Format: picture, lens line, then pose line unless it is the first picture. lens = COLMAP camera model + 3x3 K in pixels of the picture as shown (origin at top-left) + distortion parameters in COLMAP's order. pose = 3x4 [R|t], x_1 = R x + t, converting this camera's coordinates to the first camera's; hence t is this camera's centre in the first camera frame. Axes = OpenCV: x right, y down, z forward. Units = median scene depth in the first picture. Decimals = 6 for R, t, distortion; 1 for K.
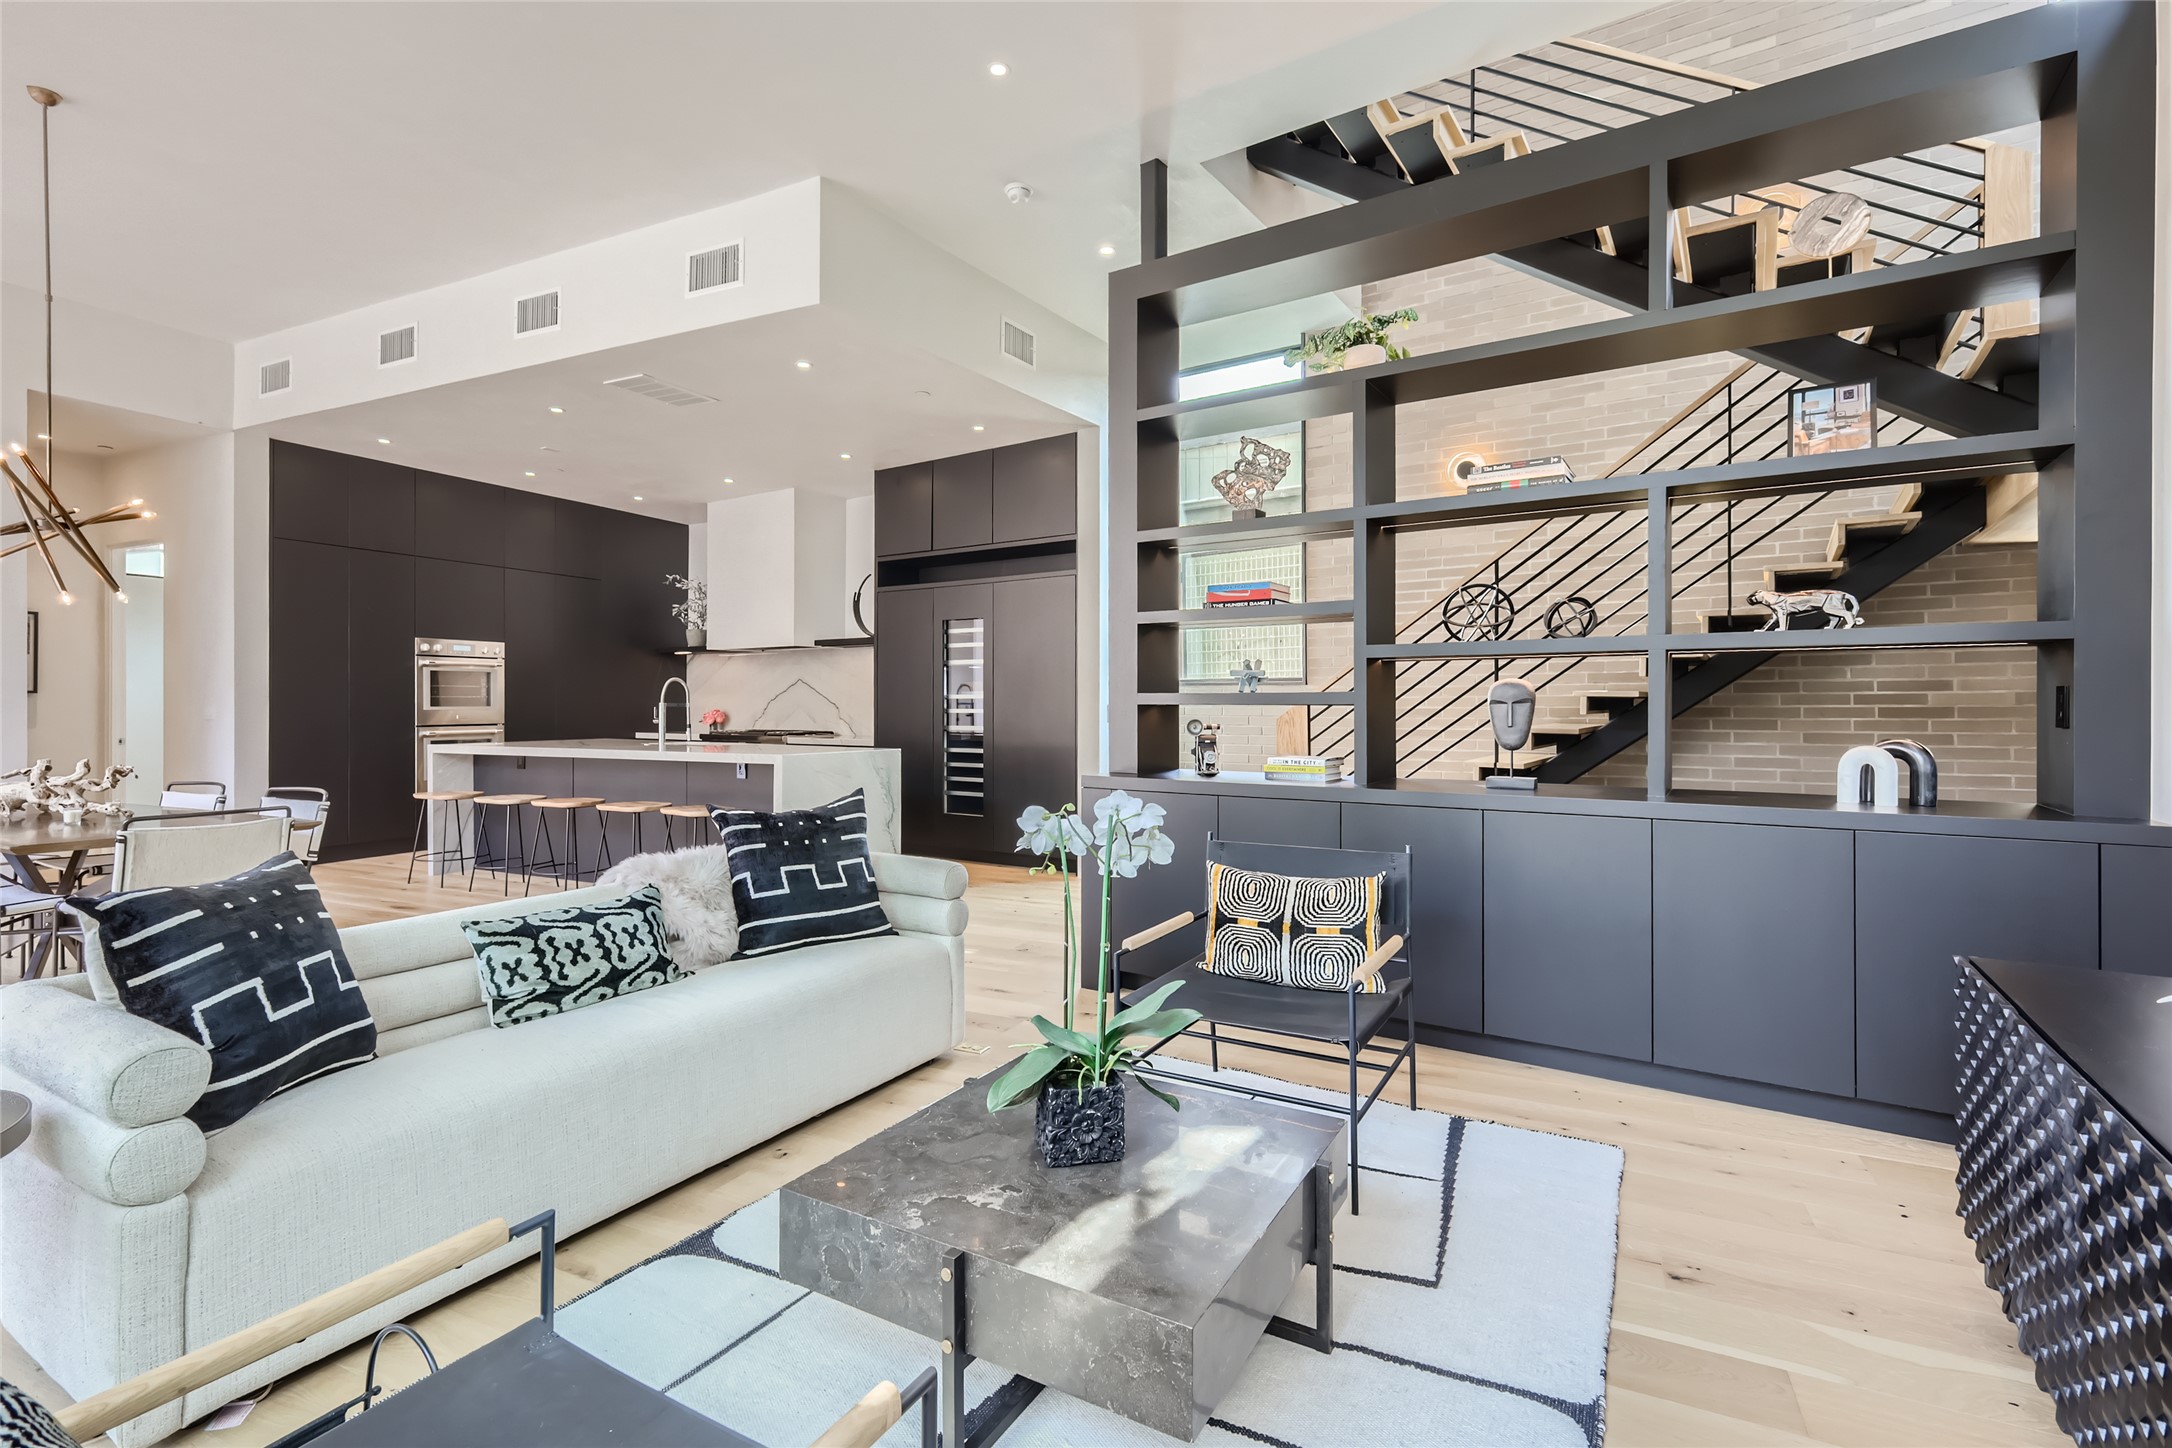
lens RADIAL K [[952.3, 0, 1081.3], [0, 952.3, 702.0], [0, 0, 1]] dist [-0.000218, -0.000005]
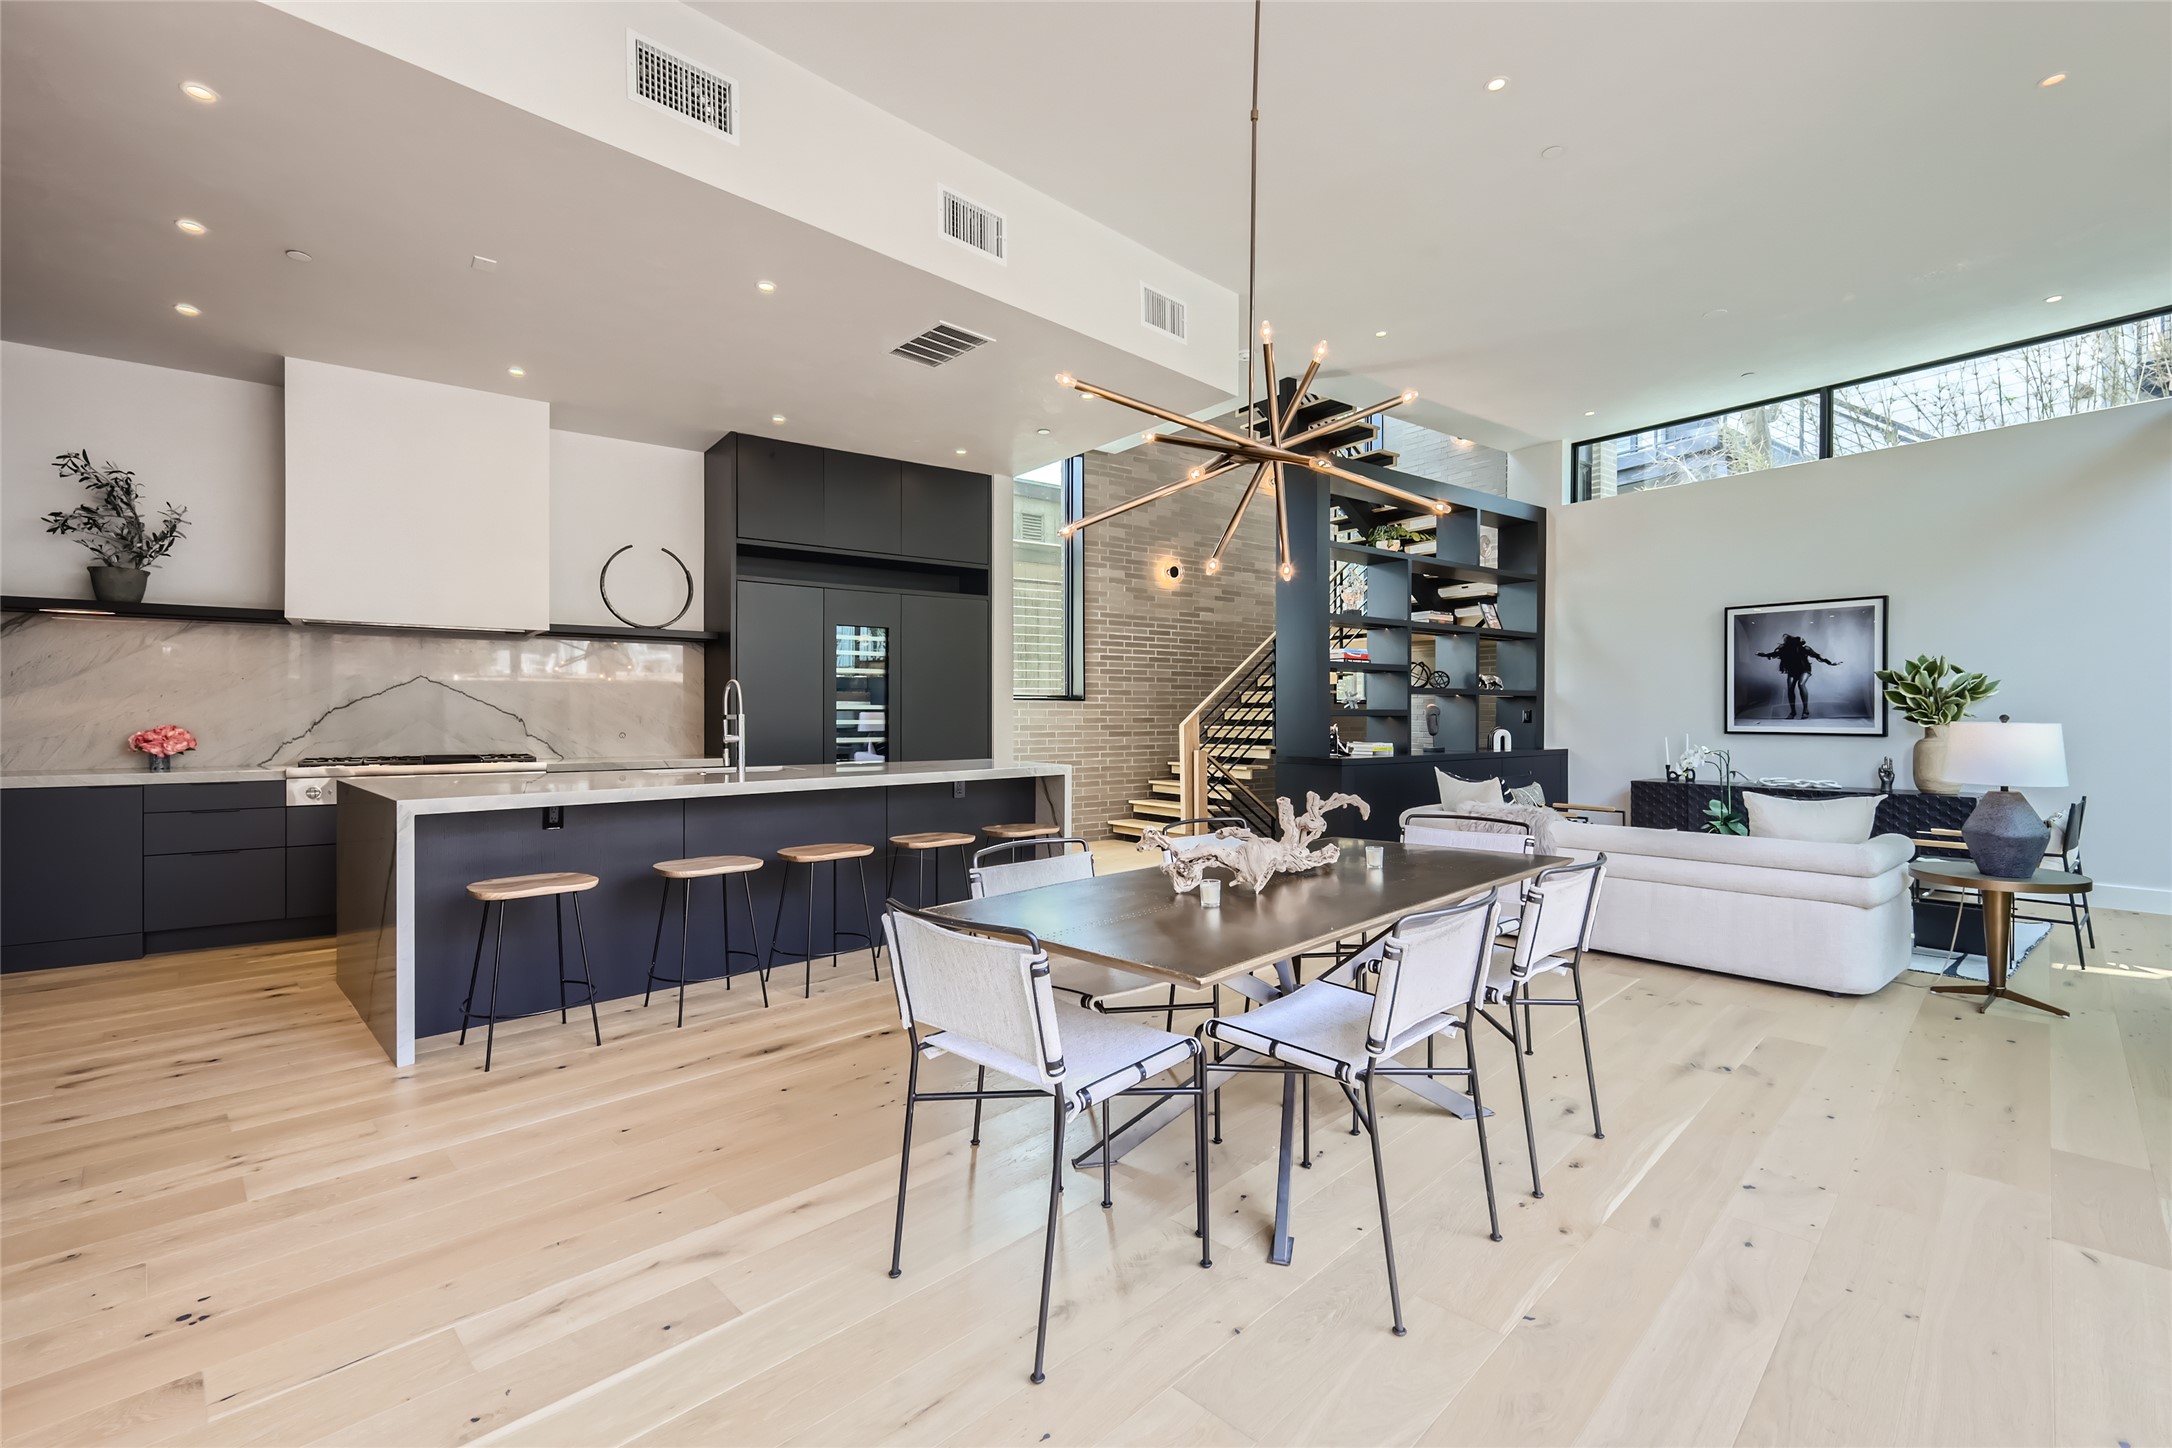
lens RADIAL K [[956.0, 0, 1086.2], [0, 956.0, 716.5], [0, 0, 1]] dist [-0.000367, -0.000047]
pose [[0.347668, -0.003382, 0.937612, -0.800620], [-0.001565, 0.999990, 0.004187, -0.001597], [-0.937616, -0.002923, 0.347659, 0.401406]]
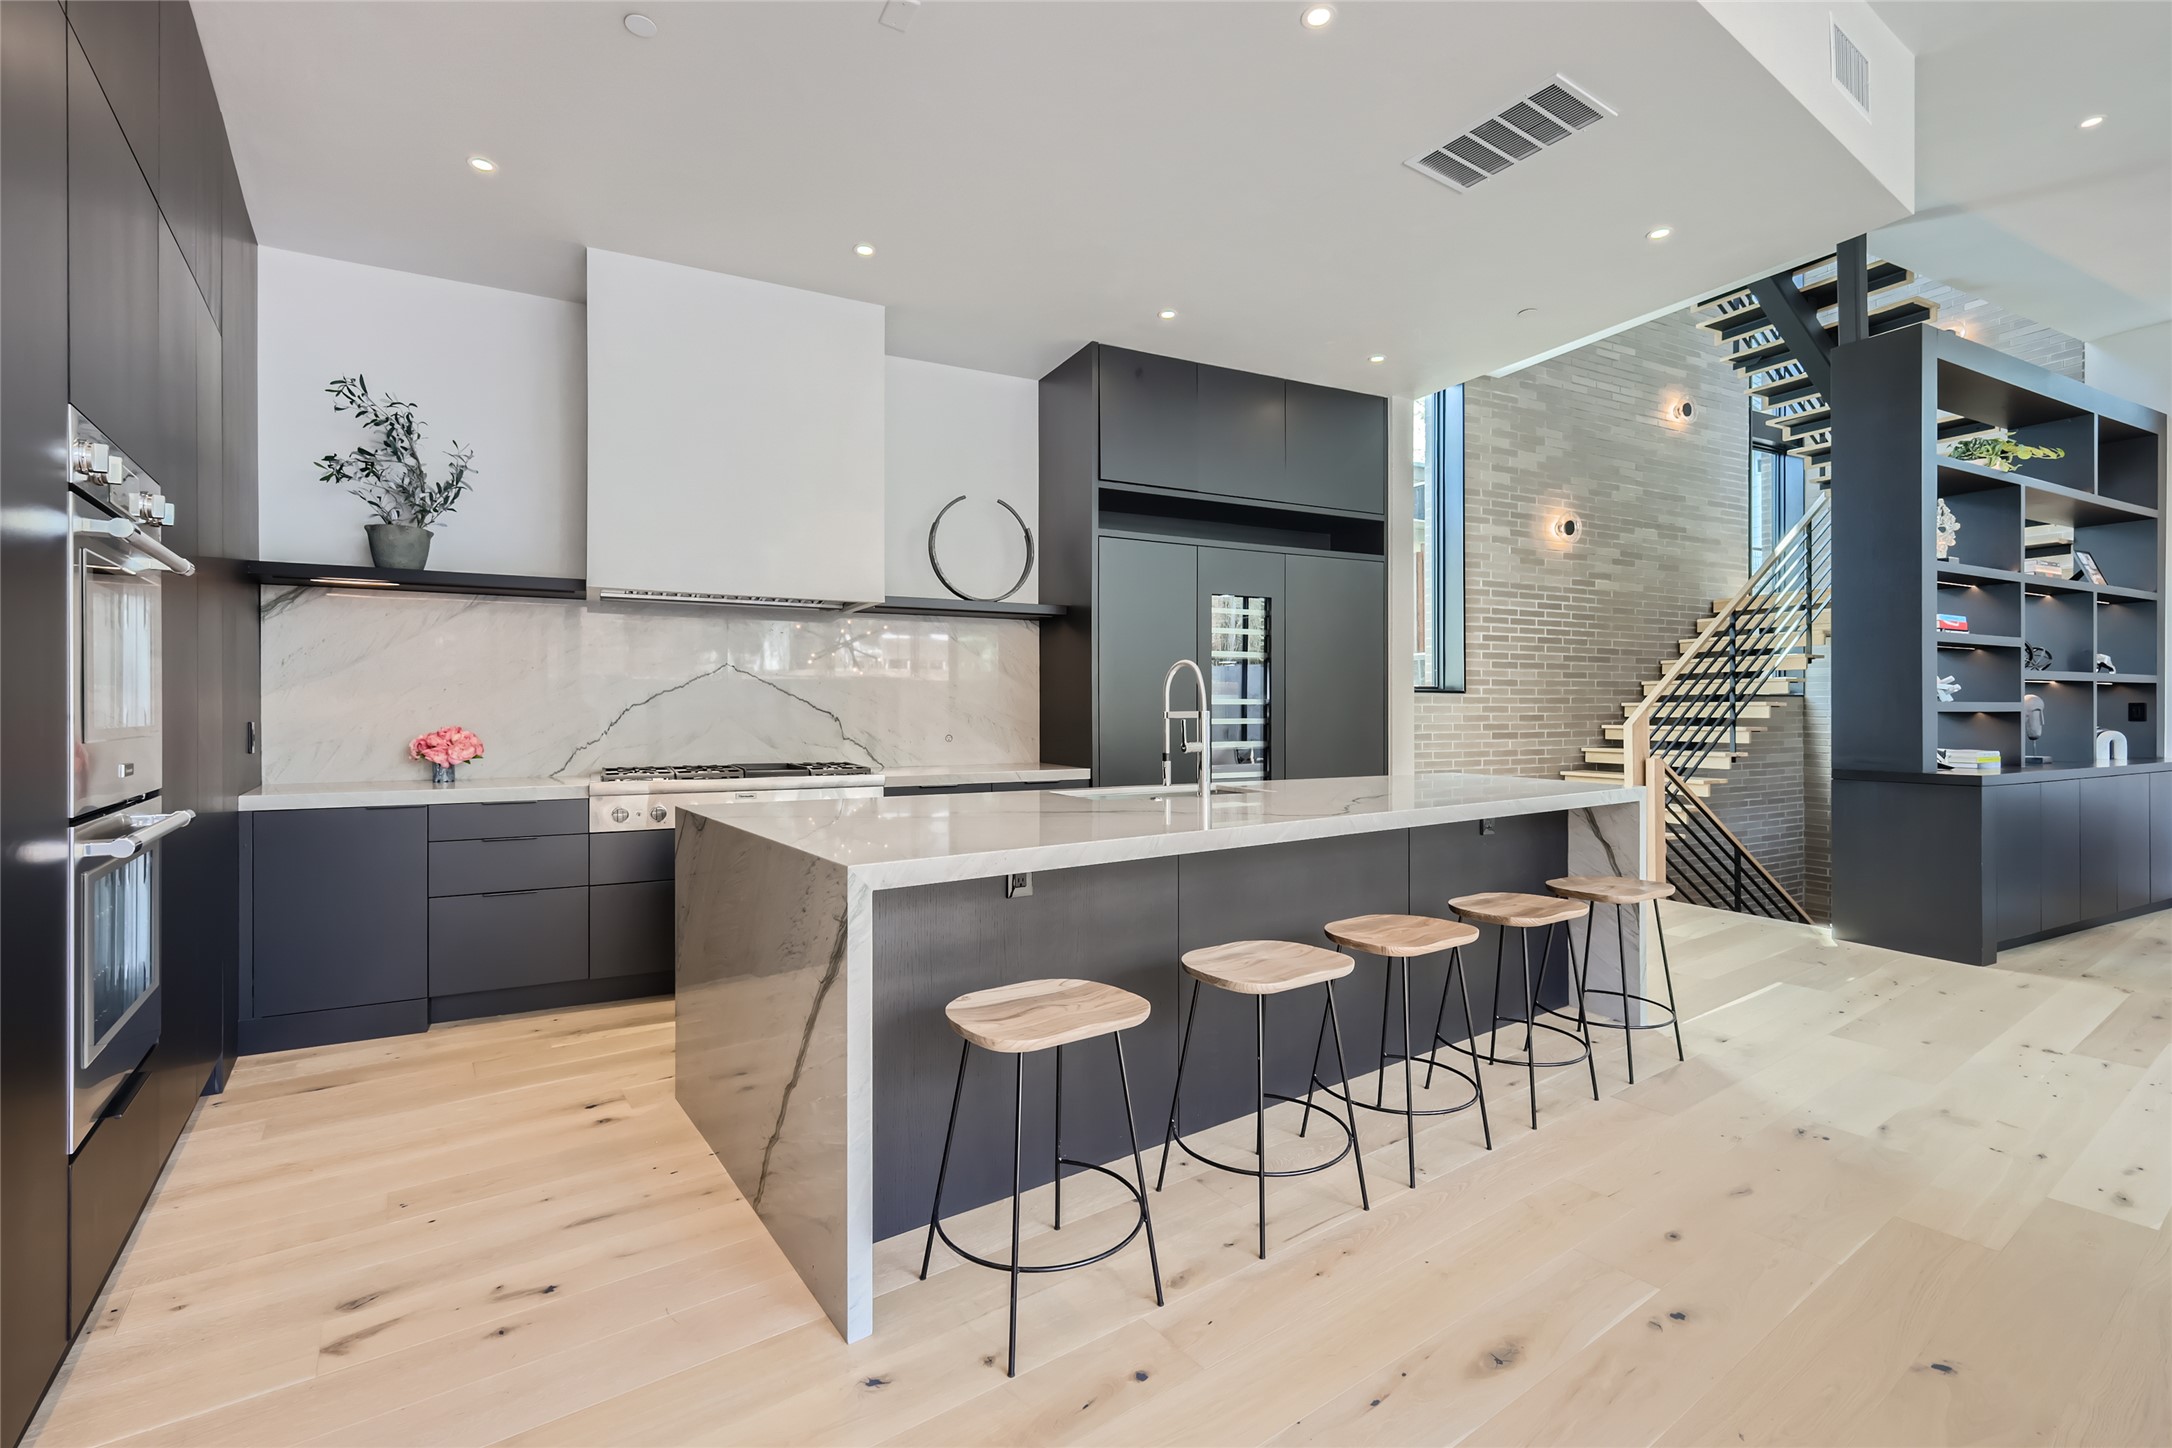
lens RADIAL K [[959.8, 0, 1081.4], [0, 959.8, 709.5], [0, 0, 1]] dist [0.002801, 0.000943]
pose [[0.495769, -0.000669, 0.868454, -0.699718], [0.000661, 1.000000, 0.000393, -0.001092], [-0.868454, 0.000380, 0.495770, 0.639379]]
